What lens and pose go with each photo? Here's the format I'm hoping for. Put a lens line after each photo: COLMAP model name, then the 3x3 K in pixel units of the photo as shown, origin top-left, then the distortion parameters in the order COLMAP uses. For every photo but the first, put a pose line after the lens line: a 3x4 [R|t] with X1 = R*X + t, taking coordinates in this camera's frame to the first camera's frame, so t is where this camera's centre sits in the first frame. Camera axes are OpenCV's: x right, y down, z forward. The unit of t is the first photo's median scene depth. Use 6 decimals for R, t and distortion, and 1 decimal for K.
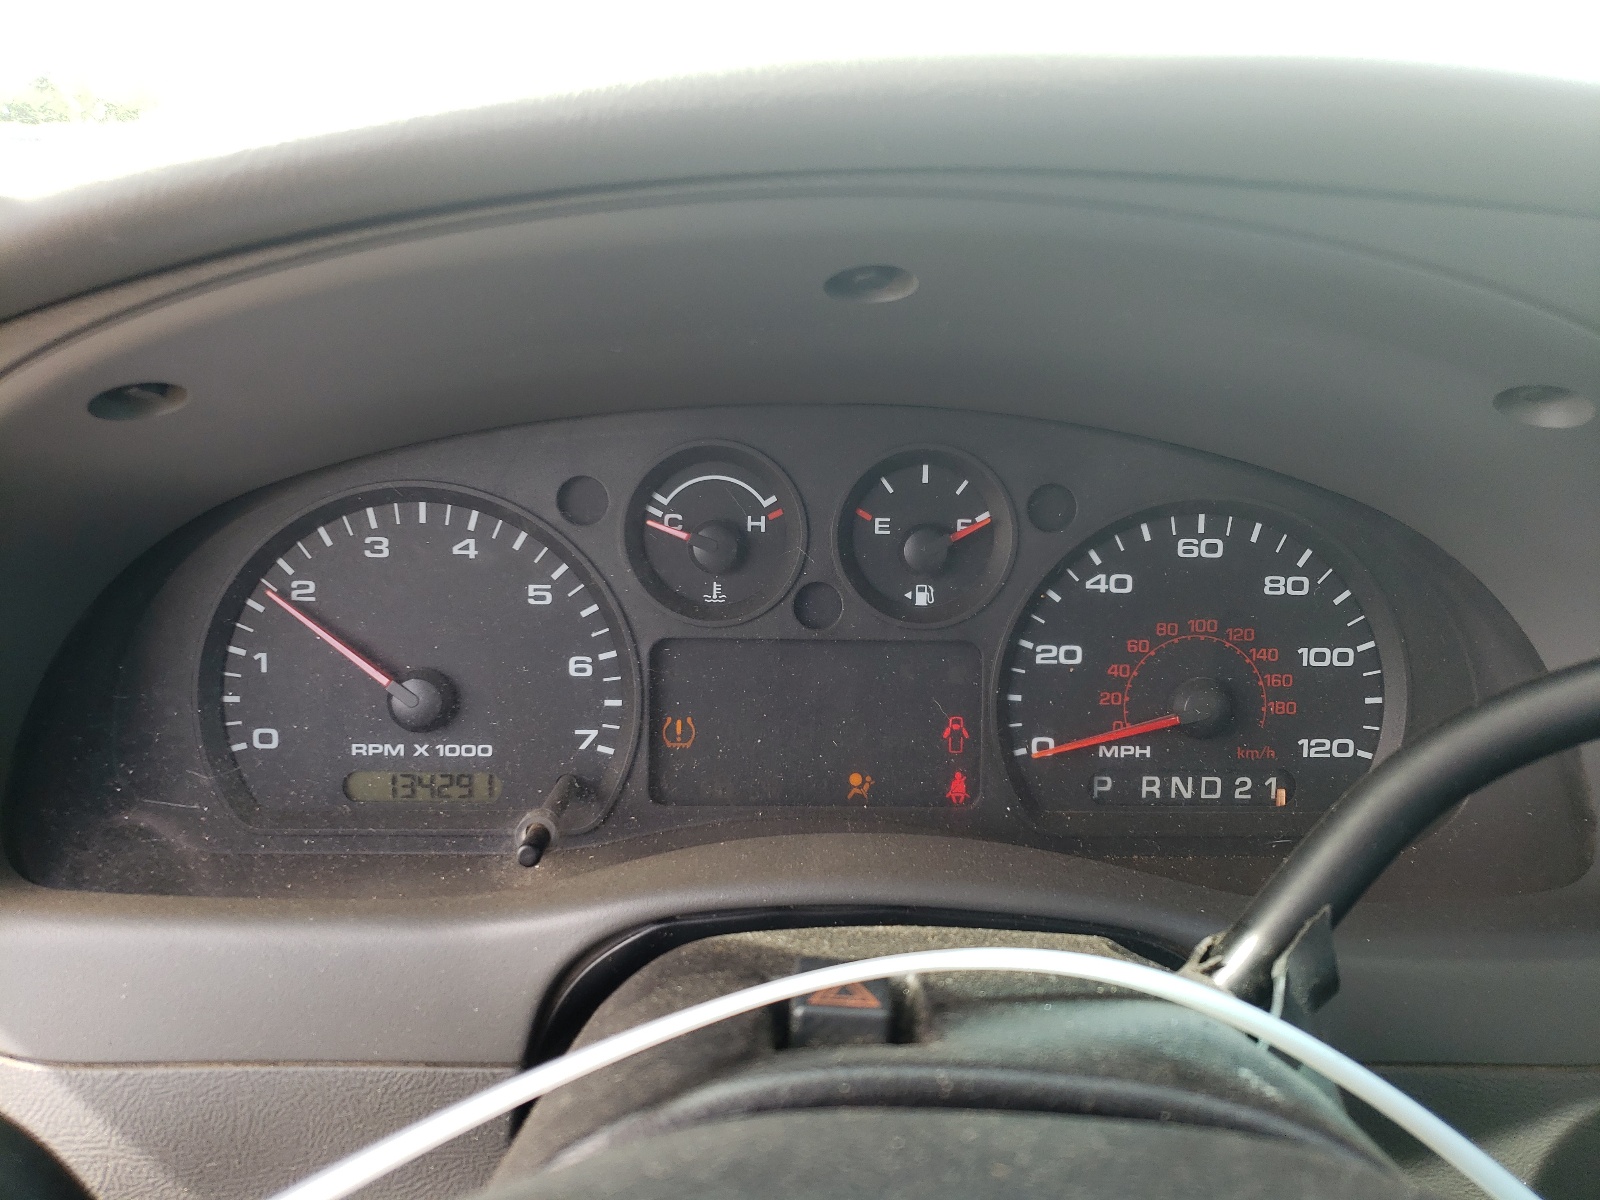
lens RADIAL K [[1264.2, 0, 793.5], [0, 1264.2, 589.9], [0, 0, 1]] dist [-0.009337, 0.049393]
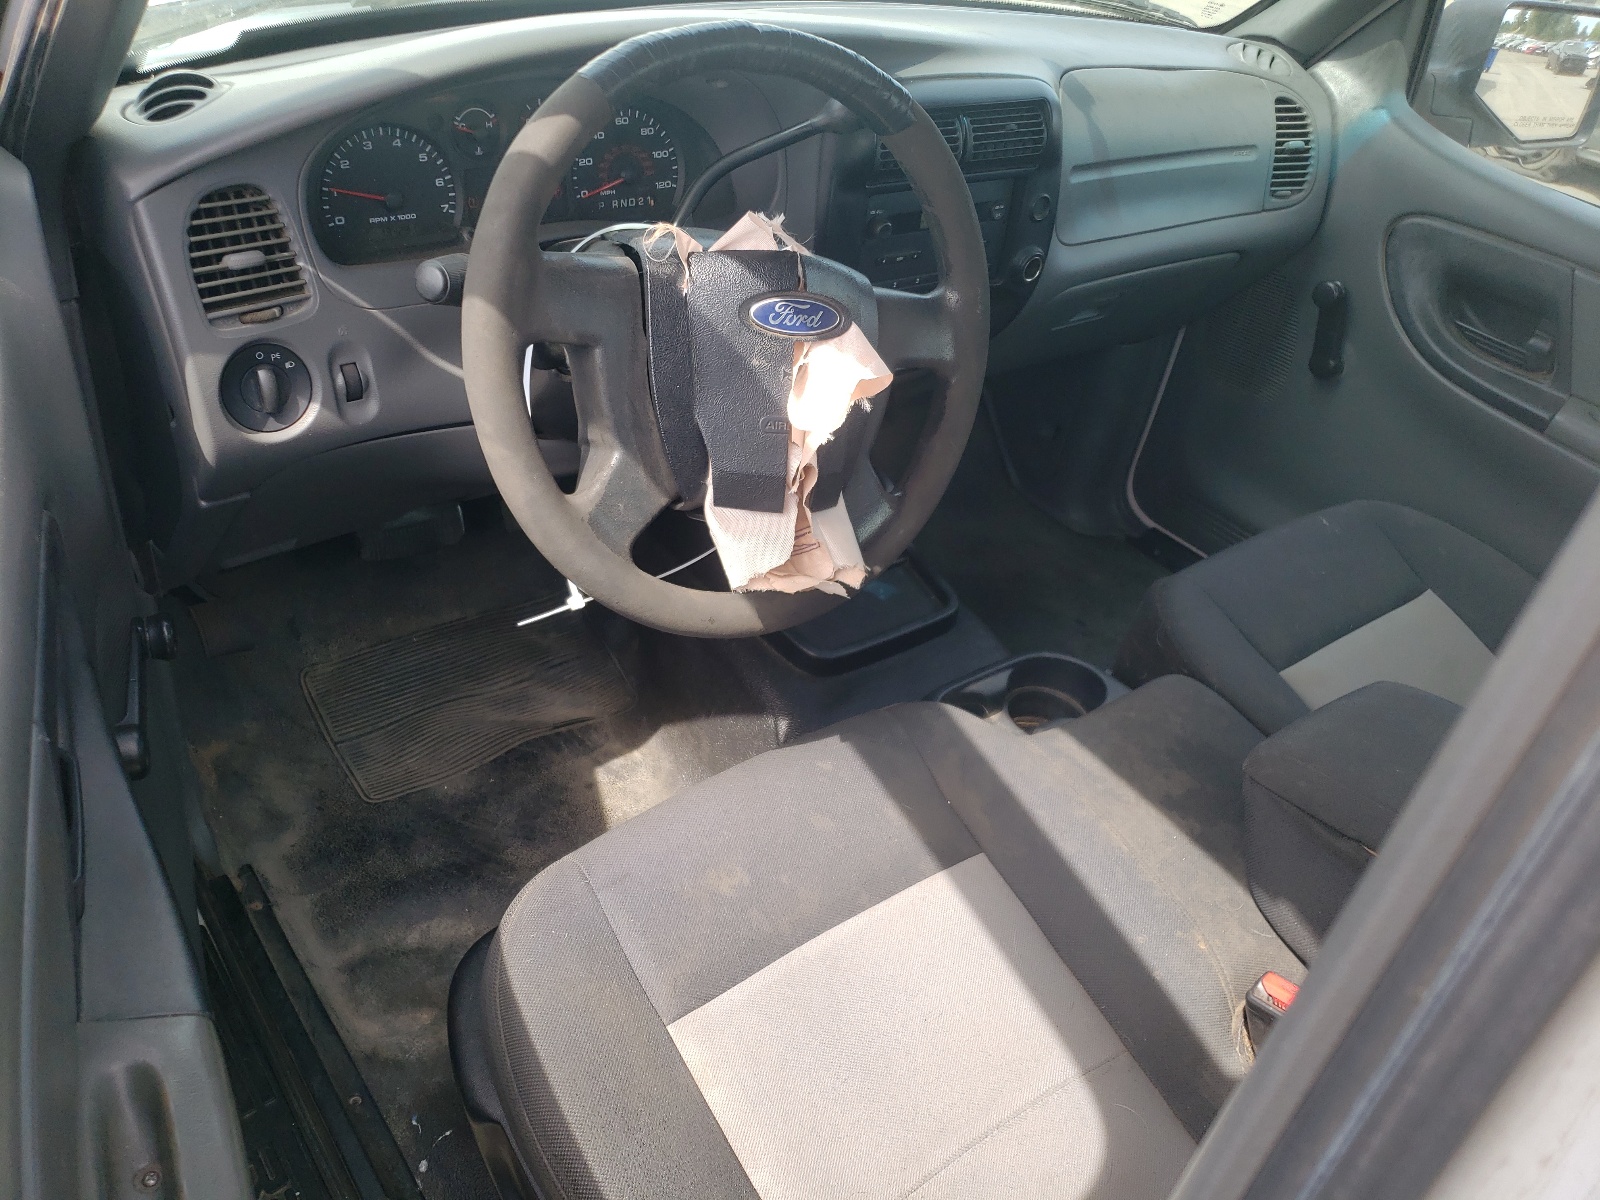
lens RADIAL K [[1264.2, 0, 793.5], [0, 1264.2, 589.9], [0, 0, 1]] dist [-0.009337, 0.049393]
pose [[0.812685, -0.271853, 0.515402, -1.256404], [0.050714, 0.914144, 0.402206, -0.209437], [-0.580493, -0.300728, 0.756697, -1.943938]]
